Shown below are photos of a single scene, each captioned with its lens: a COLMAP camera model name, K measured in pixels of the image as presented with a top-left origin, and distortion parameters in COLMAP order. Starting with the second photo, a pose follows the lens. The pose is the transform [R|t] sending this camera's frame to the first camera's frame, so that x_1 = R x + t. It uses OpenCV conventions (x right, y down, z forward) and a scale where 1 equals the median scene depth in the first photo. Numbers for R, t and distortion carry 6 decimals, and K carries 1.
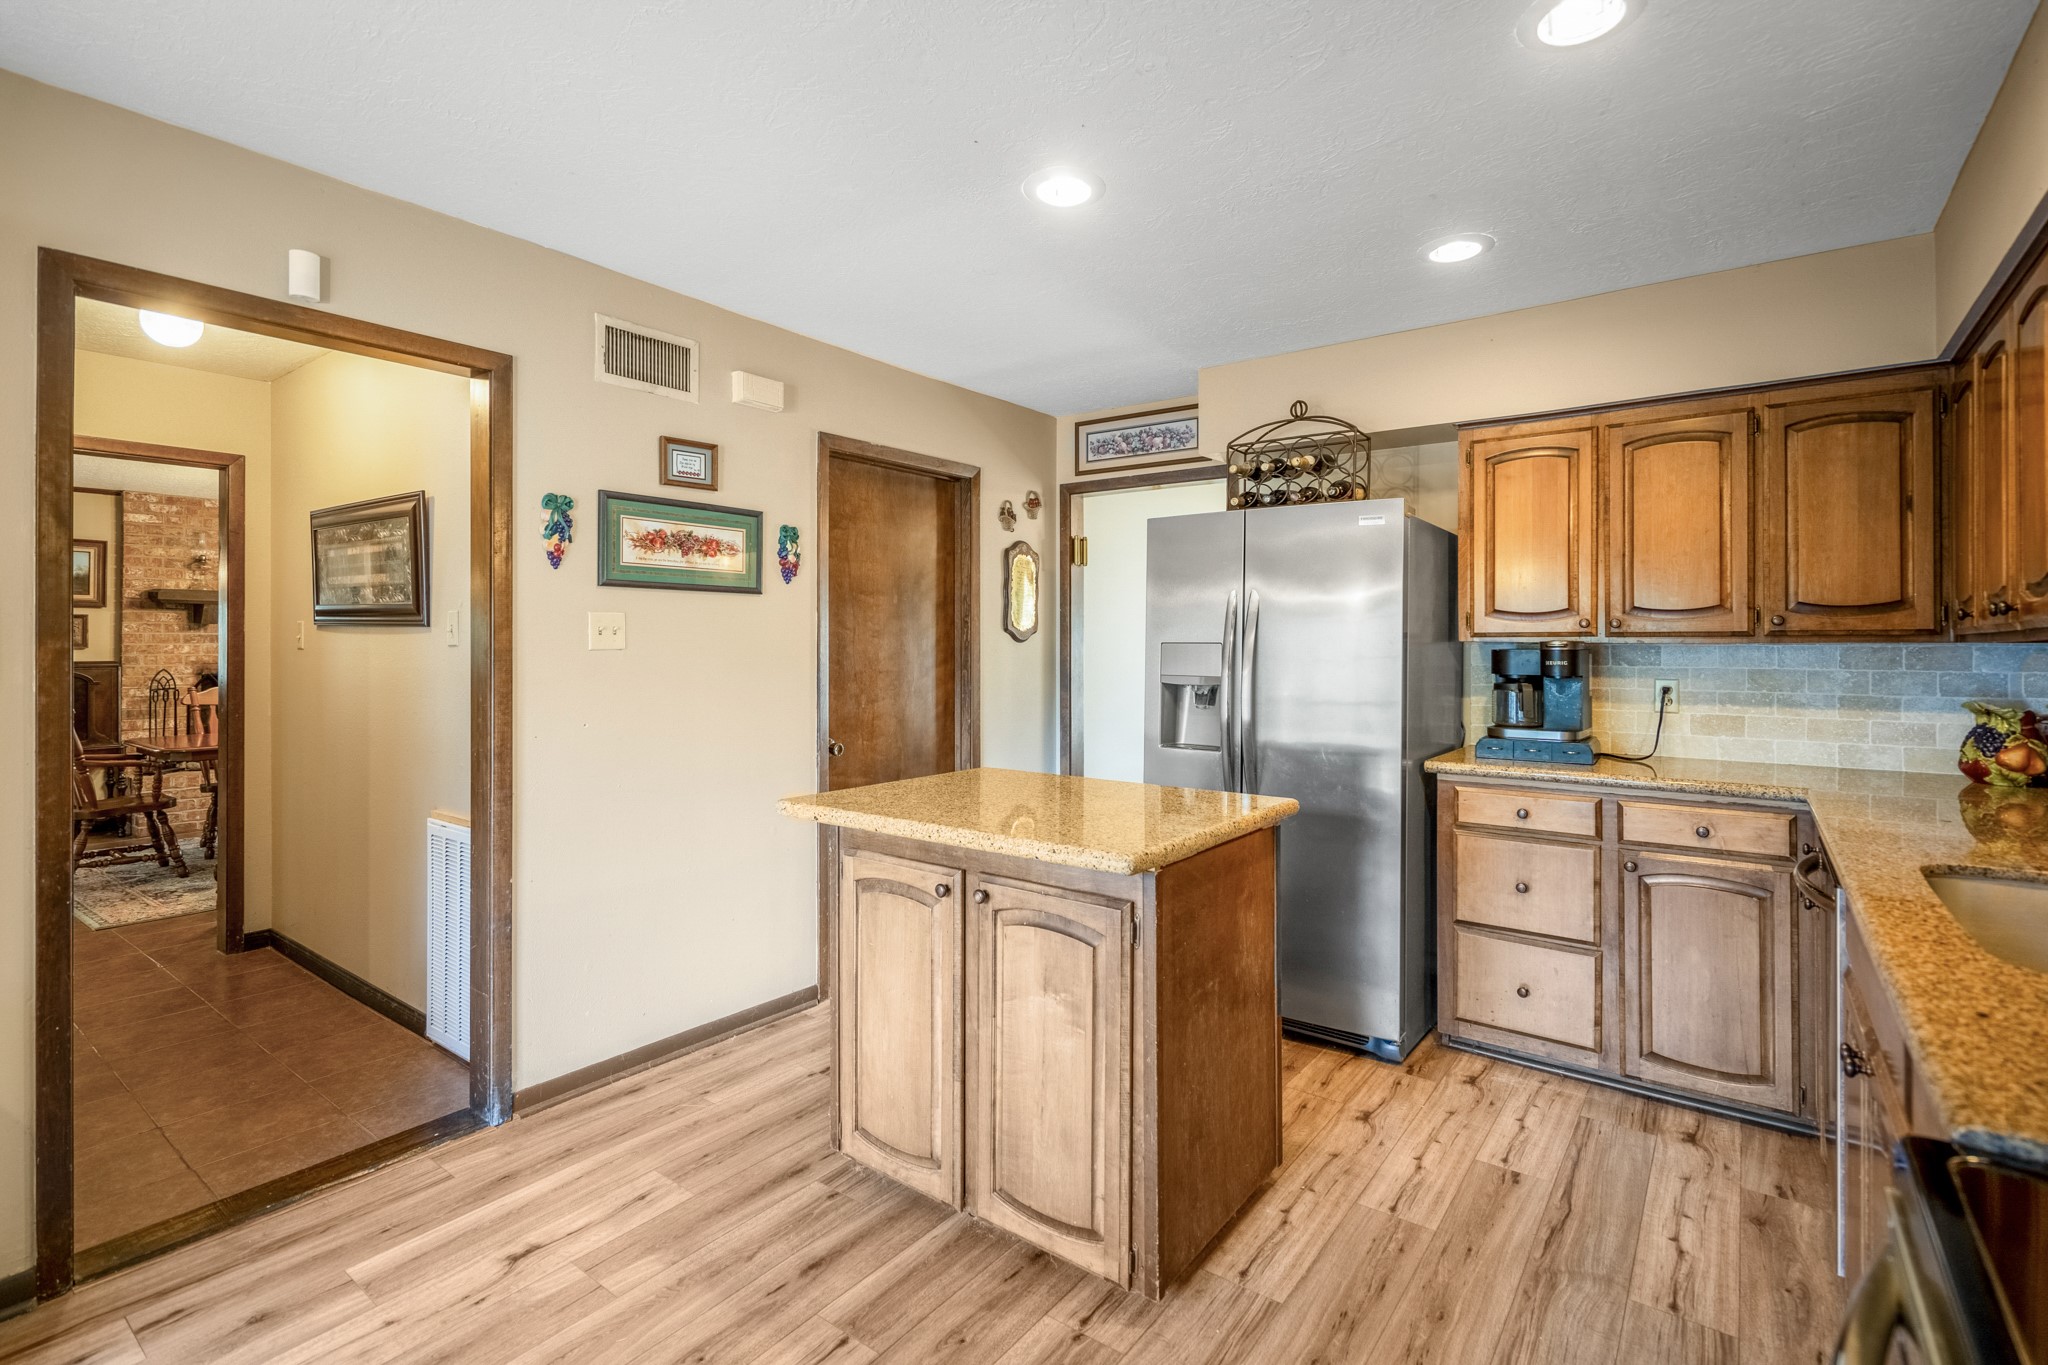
lens RADIAL K [[961.6, 0, 1024.7], [0, 961.6, 644.5], [0, 0, 1]] dist [-0.001207, 0.000130]
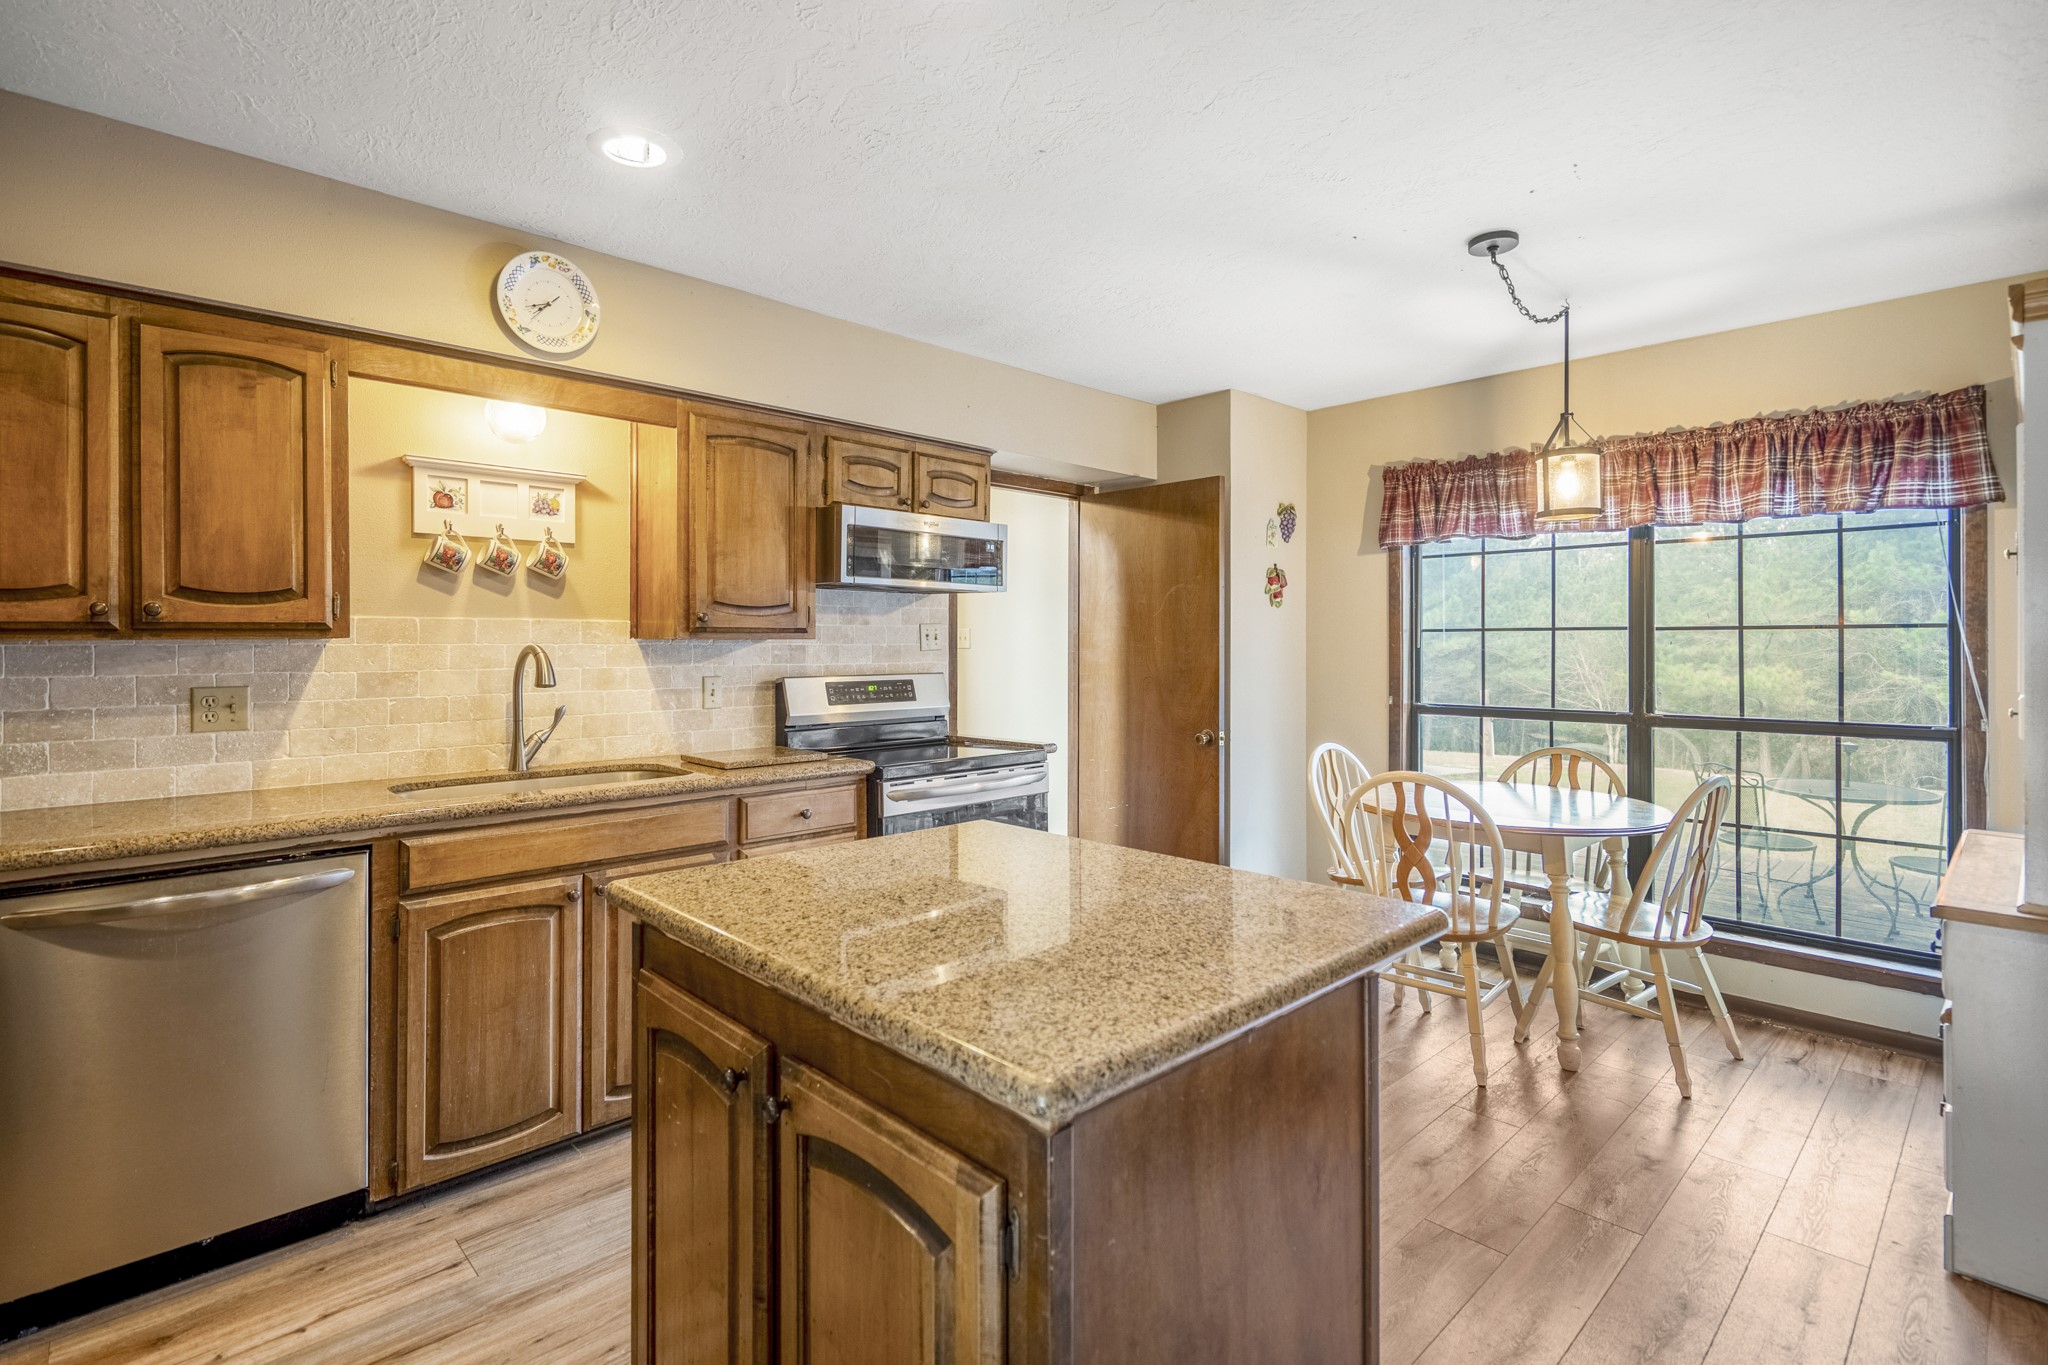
lens RADIAL K [[961.6, 0, 1024.7], [0, 961.6, 644.5], [0, 0, 1]] dist [-0.001207, 0.000130]
pose [[-0.987600, 0.000989, 0.156986, -0.072168], [0.000799, 0.999999, -0.001275, 0.002281], [-0.156987, -0.001134, -0.987600, 1.204539]]
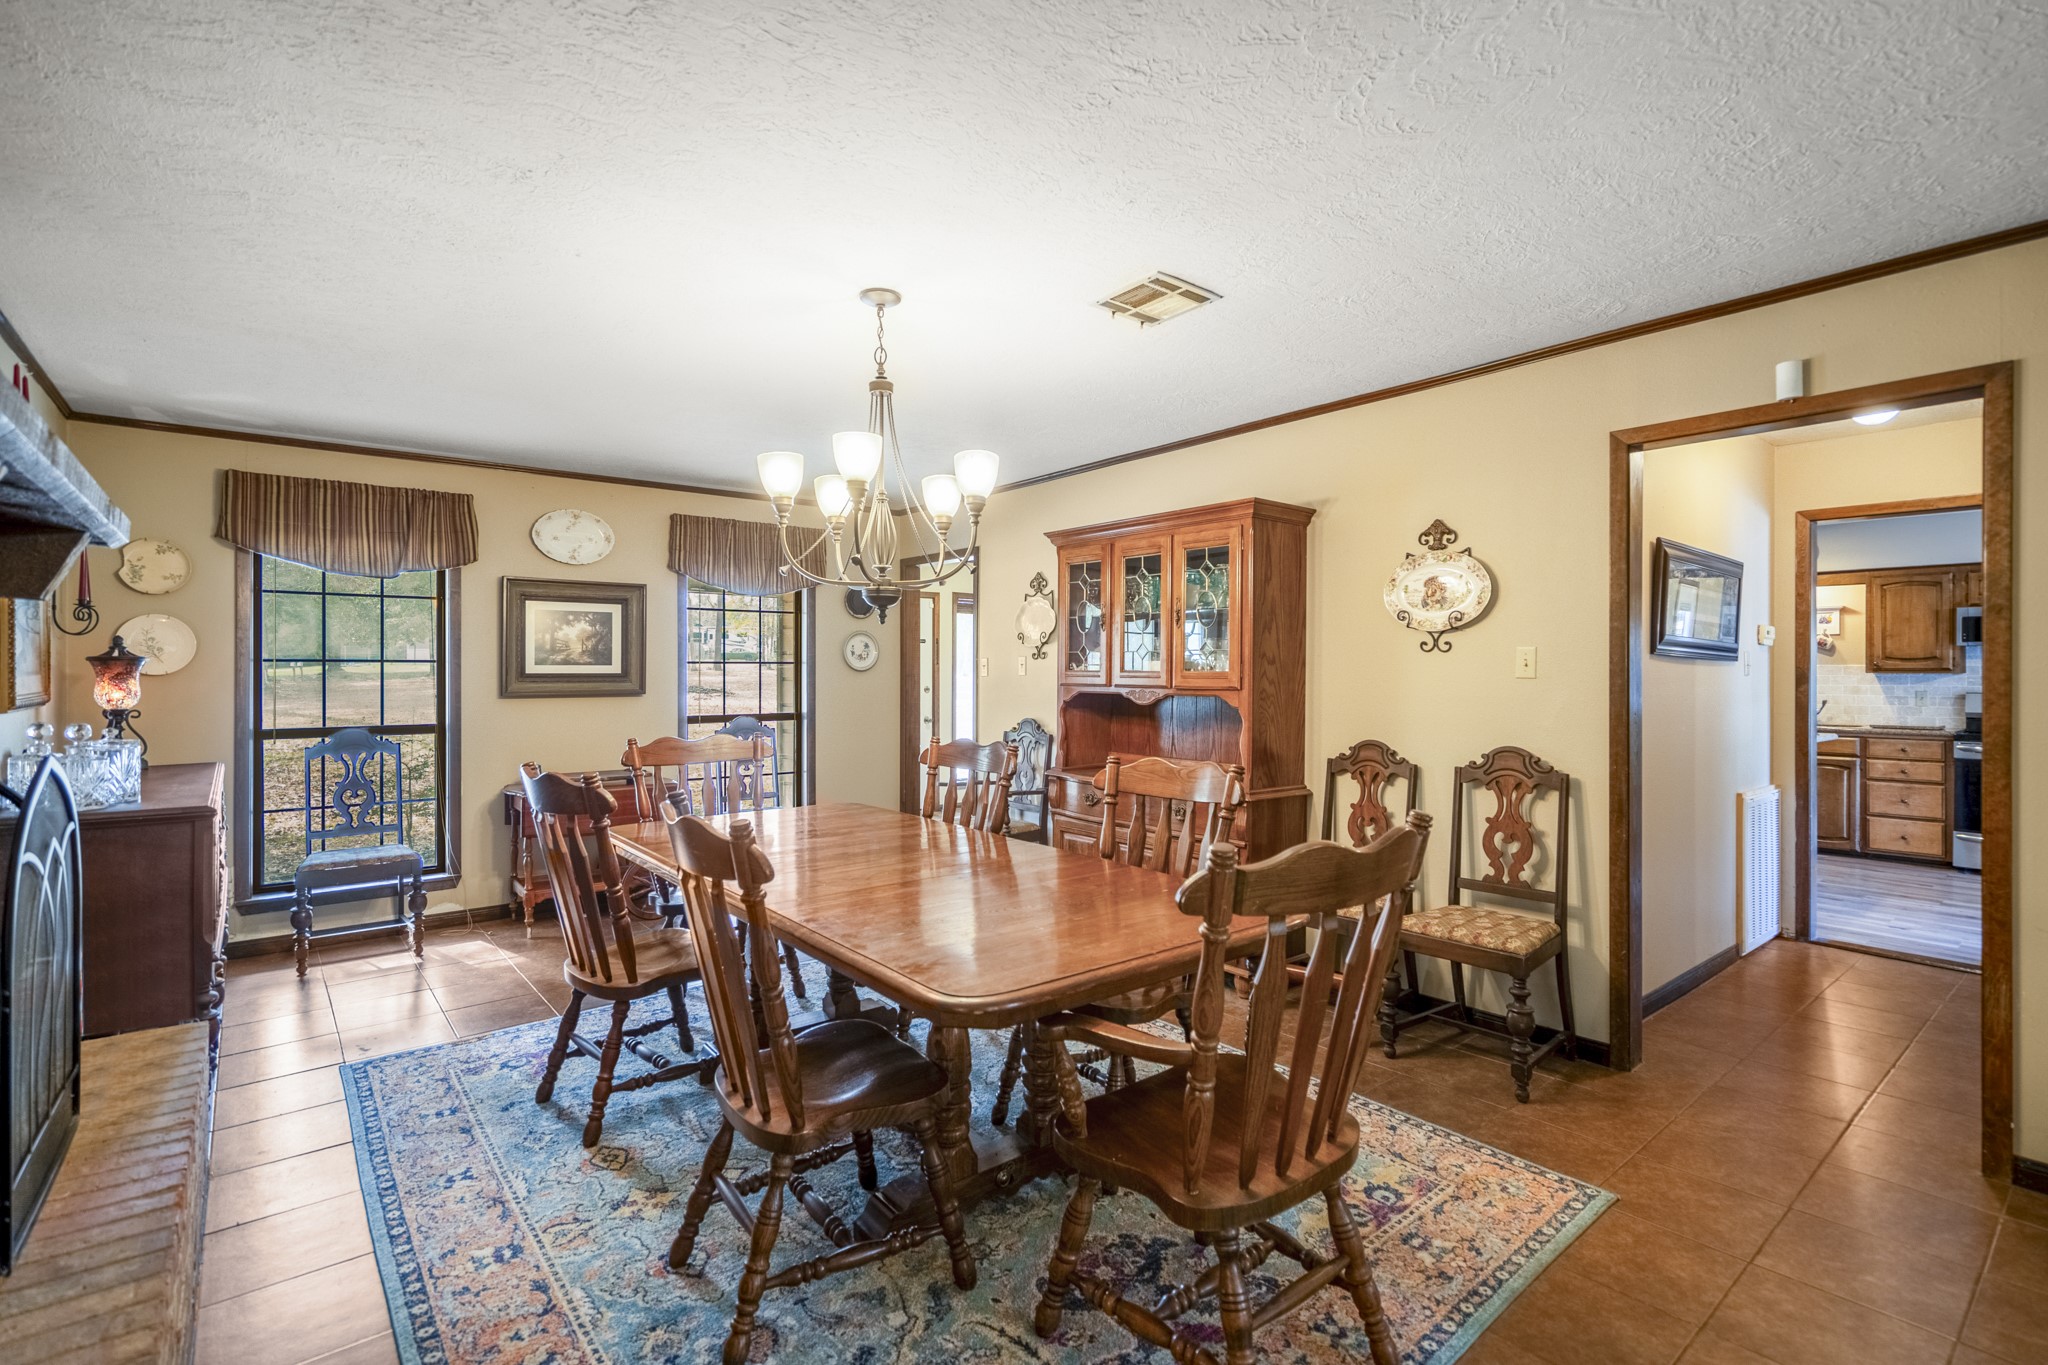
lens RADIAL K [[932.4, 0, 1013.3], [0, 932.4, 673.8], [0, 0, 1]] dist [-0.000994, 0.000180]
pose [[0.250386, -0.000689, 0.968146, -2.230740], [-0.004573, 0.999988, 0.001894, 0.001520], [-0.968135, -0.004901, 0.250380, 1.716569]]
